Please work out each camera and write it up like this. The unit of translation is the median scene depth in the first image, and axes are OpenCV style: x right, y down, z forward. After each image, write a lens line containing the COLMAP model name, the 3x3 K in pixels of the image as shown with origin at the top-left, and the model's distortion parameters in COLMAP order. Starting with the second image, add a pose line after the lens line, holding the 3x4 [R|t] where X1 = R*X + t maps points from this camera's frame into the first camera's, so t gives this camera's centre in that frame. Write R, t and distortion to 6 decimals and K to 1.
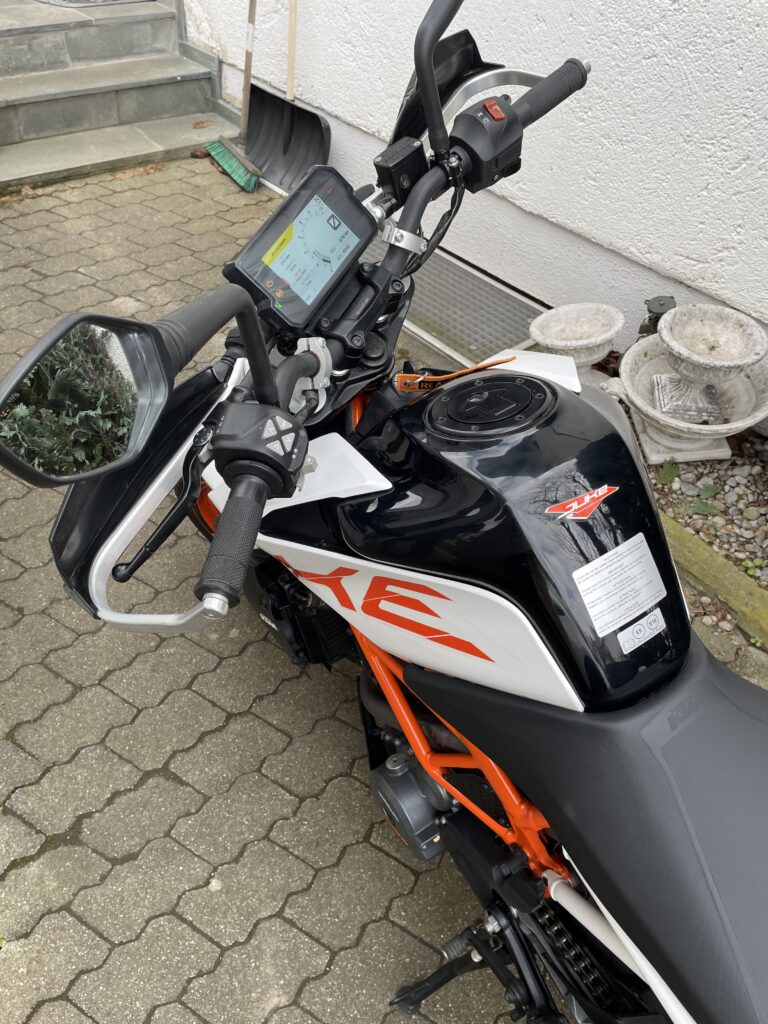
lens RADIAL K [[770.9, 0, 388.3], [0, 770.9, 502.7], [0, 0, 1]] dist [0.077495, -0.103777]
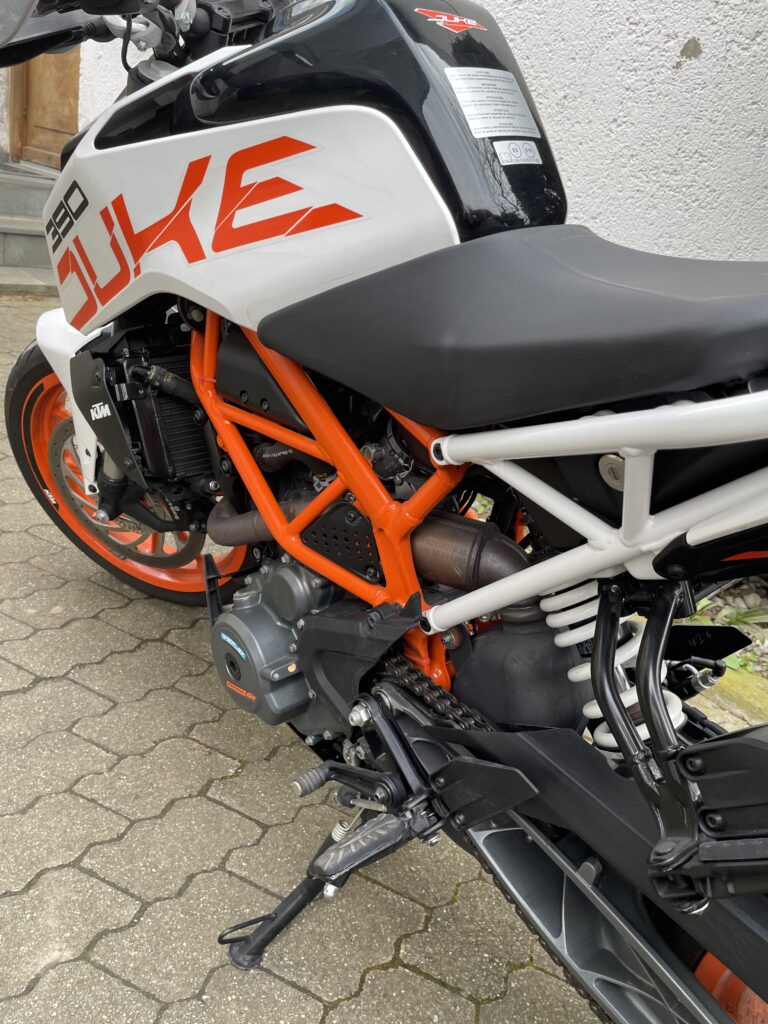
lens RADIAL K [[771.6, 0, 391.0], [0, 771.6, 518.3], [0, 0, 1]] dist [0.078493, -0.106683]
pose [[0.985921, 0.042696, 0.161670, 0.021571], [0.011286, 0.947654, -0.319098, 0.434583], [-0.166832, 0.316430, 0.933830, 0.144270]]
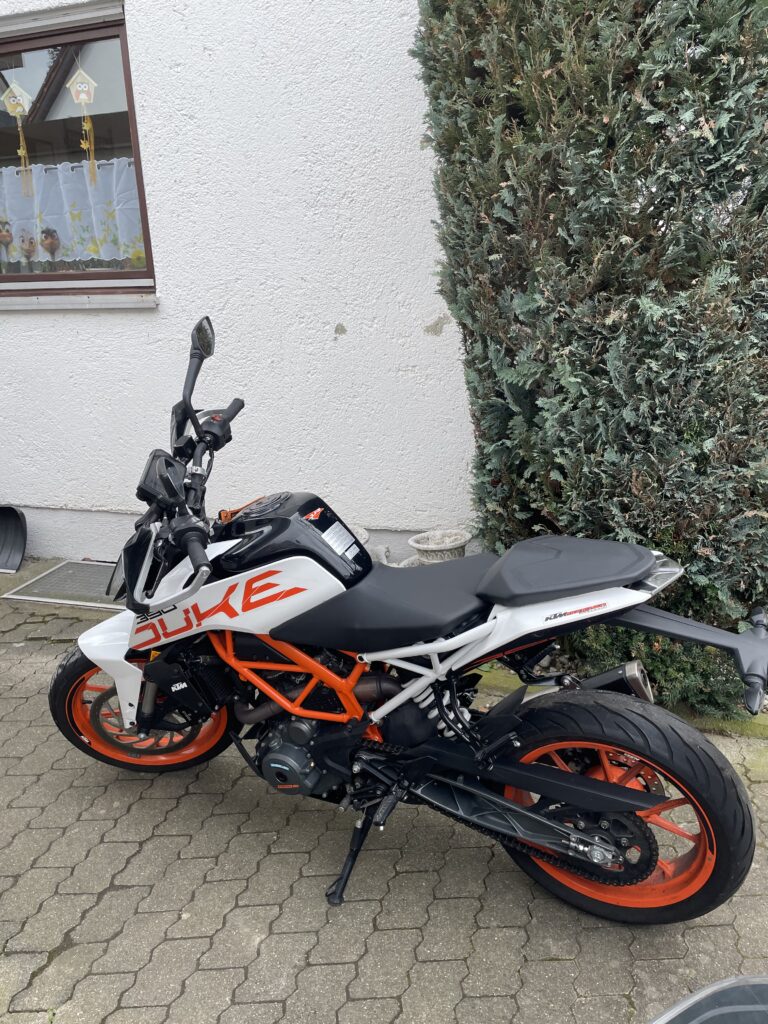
lens RADIAL K [[765.0, 0, 388.8], [0, 765.0, 500.5], [0, 0, 1]] dist [0.072512, -0.092780]
pose [[0.845090, -0.243274, 0.476067, -0.388975], [0.429791, 0.838748, -0.334337, 0.473446], [-0.317965, 0.487155, 0.813375, -0.634880]]
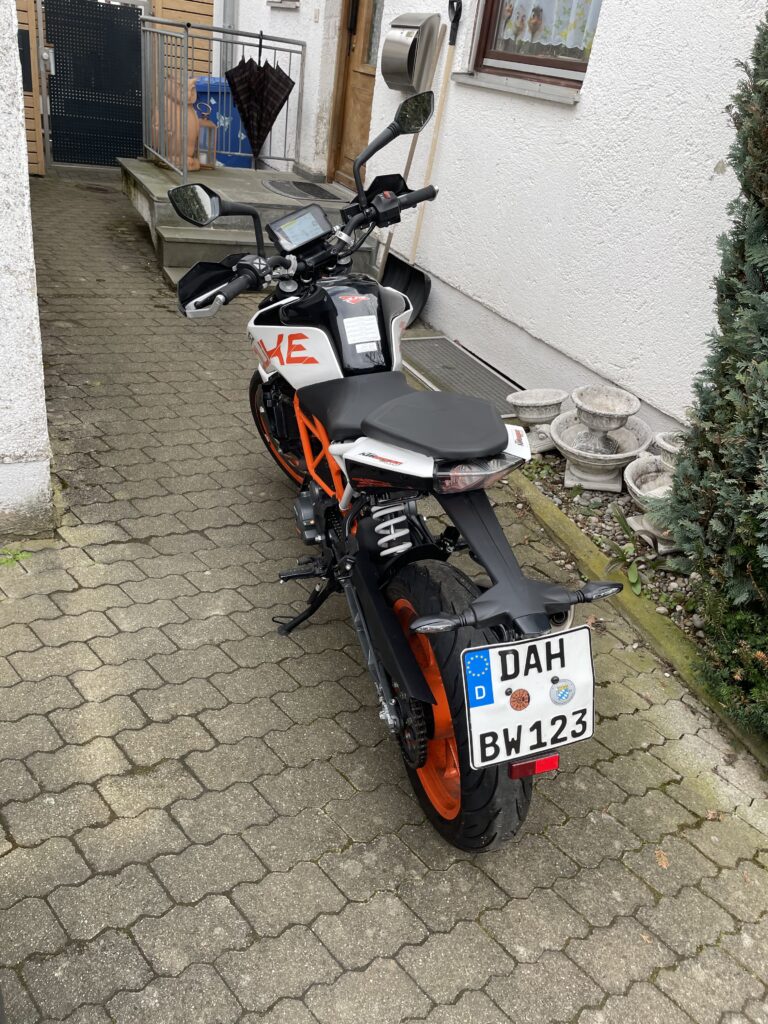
lens RADIAL K [[766.8, 0, 398.4], [0, 766.8, 498.5], [0, 0, 1]] dist [0.091635, -0.118140]
pose [[0.963942, 0.179410, -0.196540, 0.528473], [-0.224343, 0.945110, -0.237567, 0.638690], [0.143130, 0.273093, 0.951280, -0.704758]]
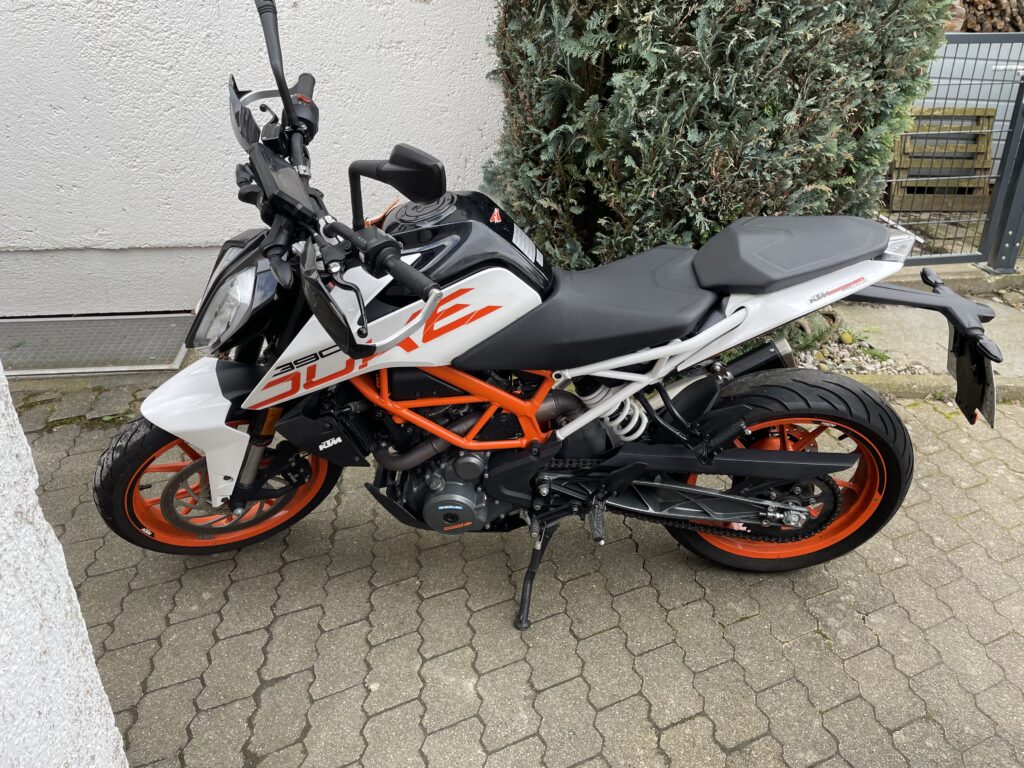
lens RADIAL K [[766.8, 0, 512.2], [0, 766.8, 371.7], [0, 0, 1]] dist [0.091635, -0.118140]
pose [[0.570990, -0.446126, 0.689160, -0.719986], [0.585332, 0.809842, 0.039284, 0.150282], [-0.575636, 0.380957, 0.723543, -0.238175]]
